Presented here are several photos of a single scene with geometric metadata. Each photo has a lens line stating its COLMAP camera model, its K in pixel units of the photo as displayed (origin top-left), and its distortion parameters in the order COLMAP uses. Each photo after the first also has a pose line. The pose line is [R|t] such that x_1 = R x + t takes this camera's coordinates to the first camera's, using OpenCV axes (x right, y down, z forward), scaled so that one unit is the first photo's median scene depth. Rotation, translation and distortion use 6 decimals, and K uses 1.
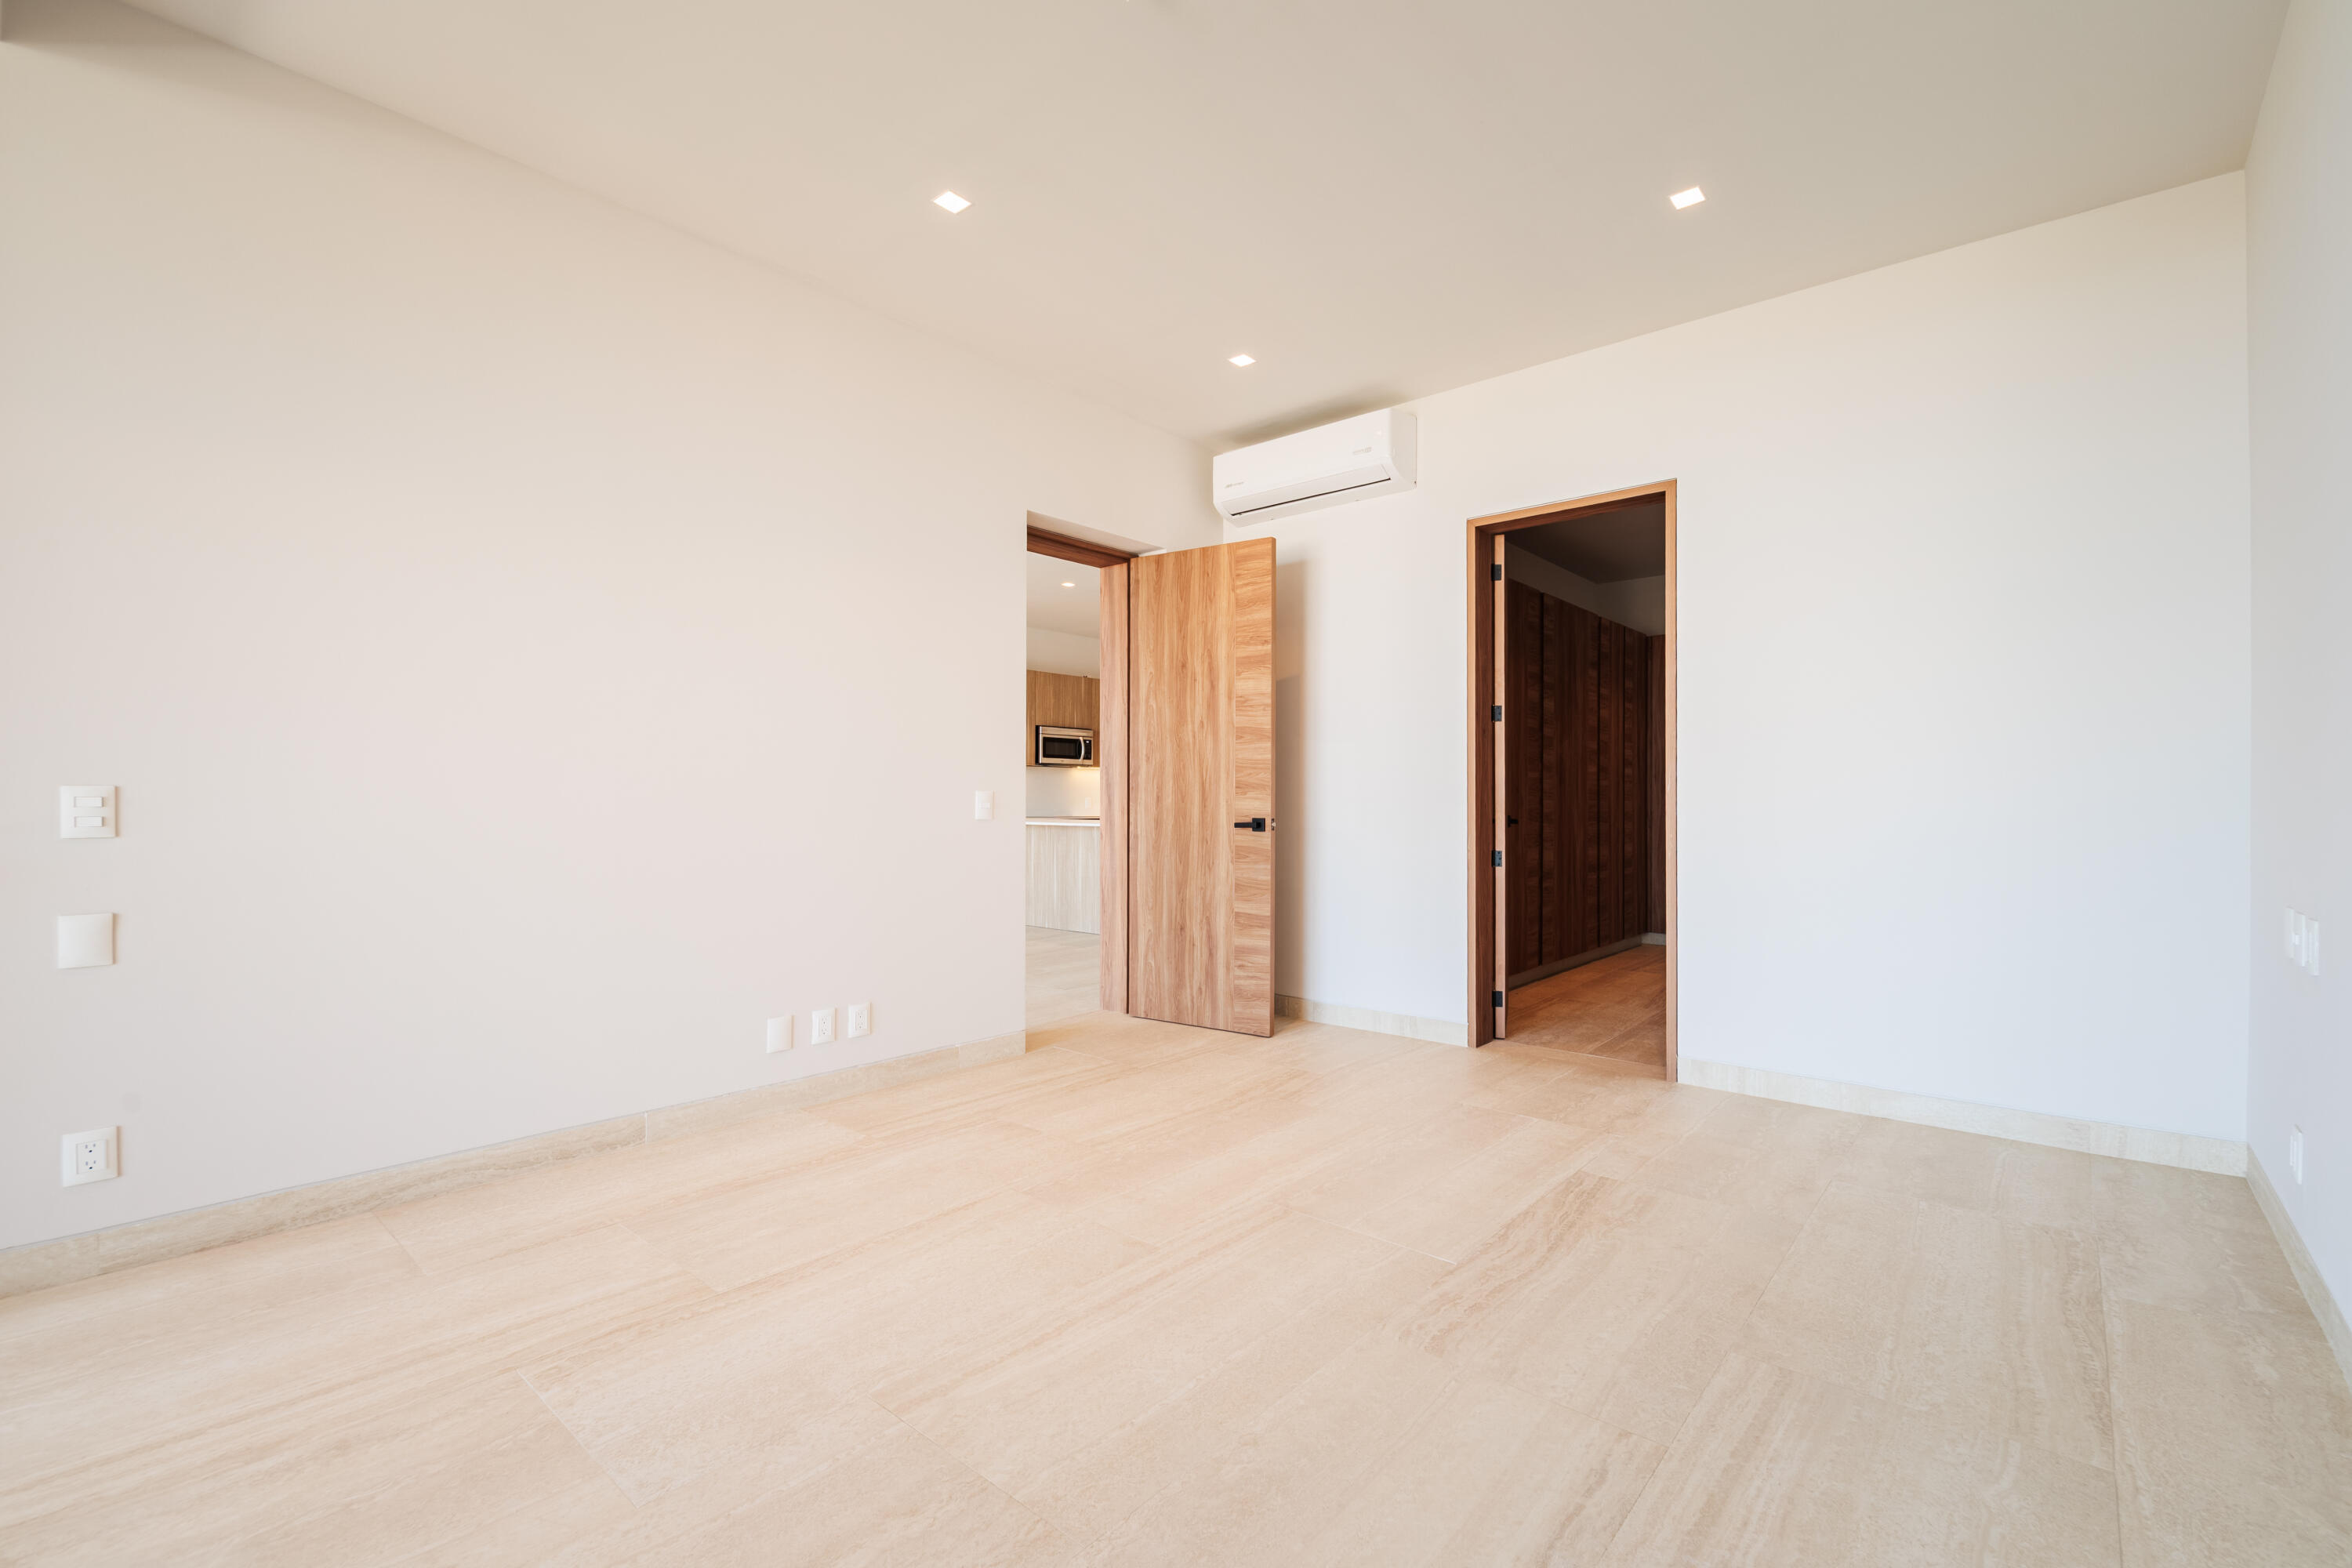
lens RADIAL K [[1006.4, 0, 1229.7], [0, 1006.4, 801.0], [0, 0, 1]] dist [-0.000745, -0.006527]
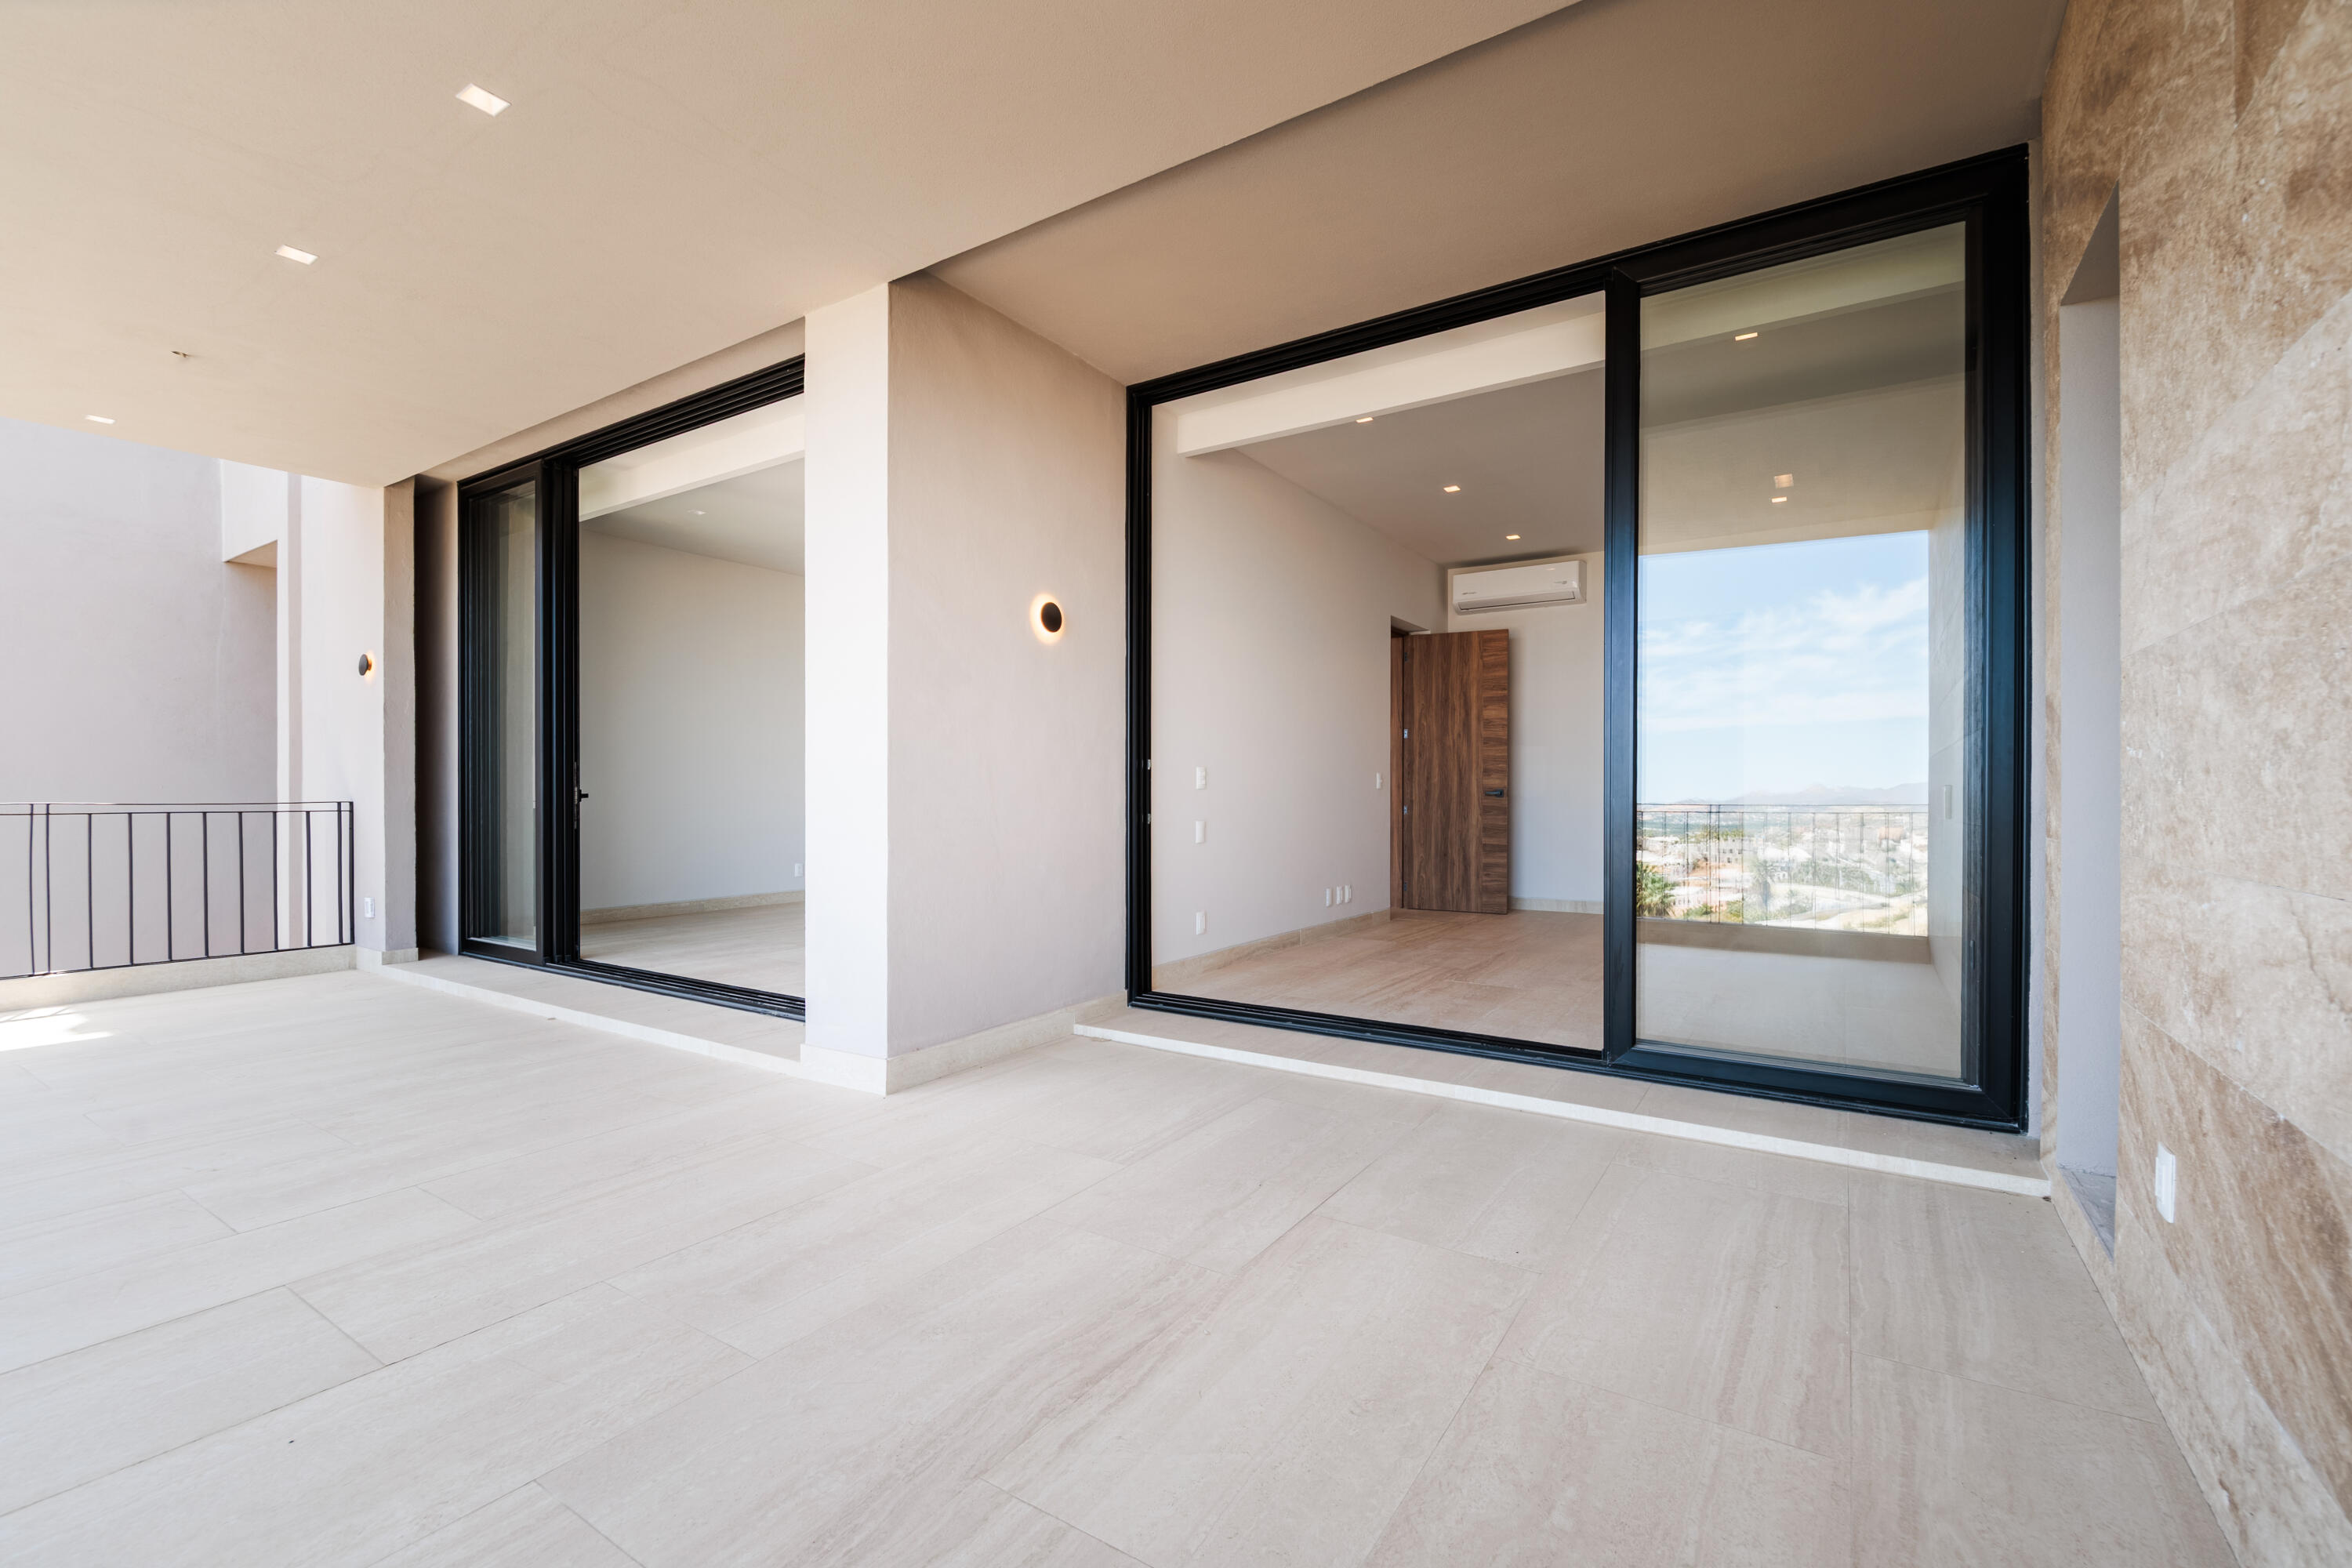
lens RADIAL K [[1006.4, 0, 1178.5], [0, 1006.4, 801.3], [0, 0, 1]] dist [-0.000745, -0.006527]
pose [[0.993199, -0.002717, 0.116397, -0.720816], [0.002183, 0.999987, 0.004715, 0.027923], [-0.116408, -0.004429, 0.993192, -0.666303]]
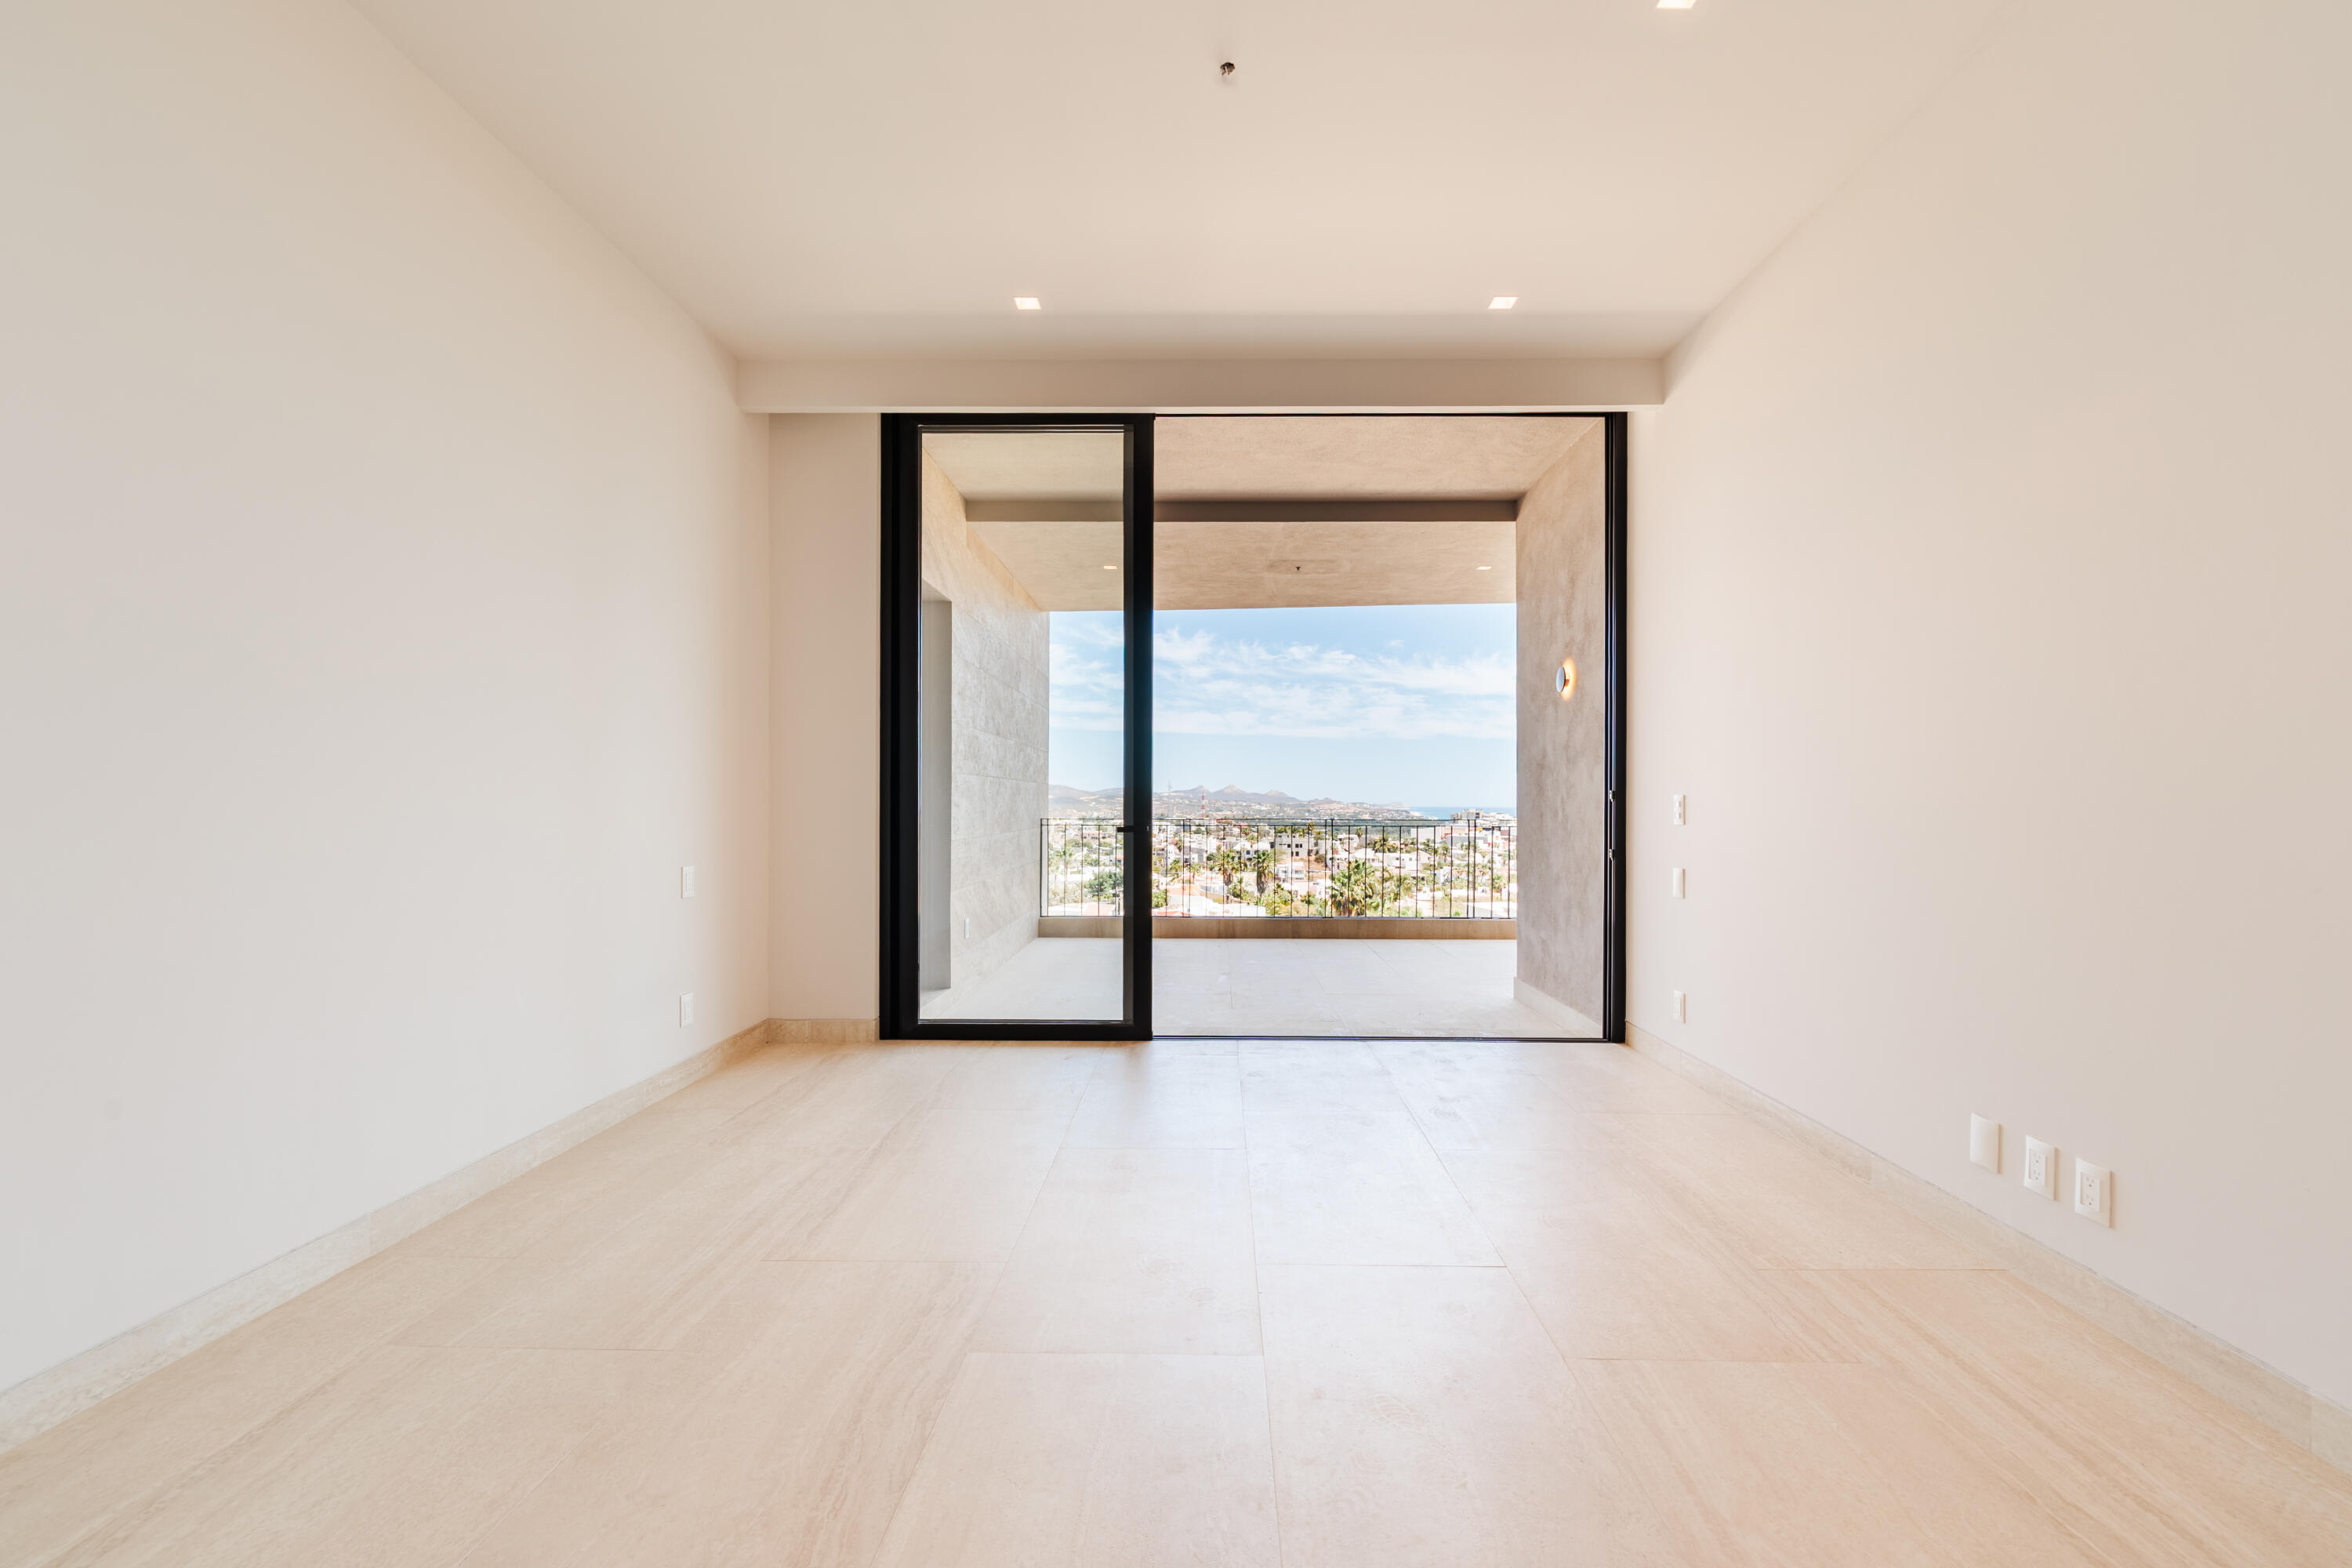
lens RADIAL K [[1006.4, 0, 1204.2], [0, 1006.4, 782.6], [0, 0, 1]] dist [-0.000745, -0.006527]
pose [[-0.780747, -0.014878, -0.624671, 0.302238], [-0.003974, 0.999815, -0.018845, -0.000610], [0.624835, -0.012231, -0.780661, 0.895981]]
